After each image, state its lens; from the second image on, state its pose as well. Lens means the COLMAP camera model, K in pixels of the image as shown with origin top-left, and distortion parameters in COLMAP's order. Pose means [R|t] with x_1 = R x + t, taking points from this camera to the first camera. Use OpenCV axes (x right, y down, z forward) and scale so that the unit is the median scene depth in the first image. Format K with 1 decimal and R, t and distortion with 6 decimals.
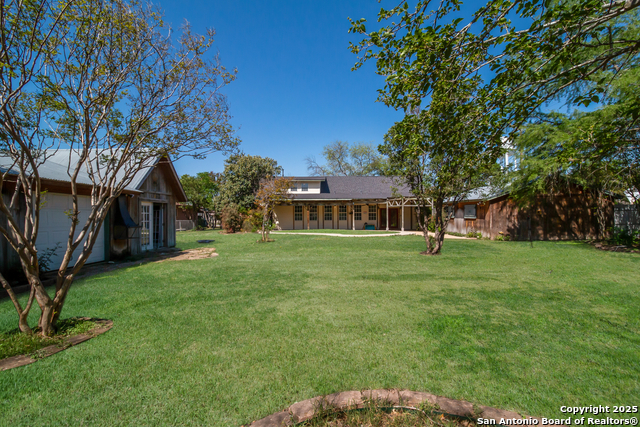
lens RADIAL K [[298.7, 0, 321.0], [0, 298.7, 214.1], [0, 0, 1]] dist [-0.000767, -0.000307]
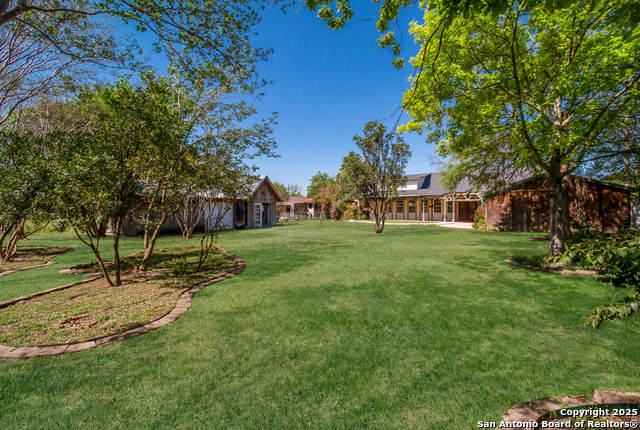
lens RADIAL K [[298.7, 0, 323.1], [0, 298.7, 213.0], [0, 0, 1]] dist [-0.000767, -0.000307]
pose [[0.830099, 0.006113, -0.557582, 0.815170], [0.005711, 0.999794, 0.019463, -0.007436], [0.557586, -0.019341, 0.829894, -0.386150]]
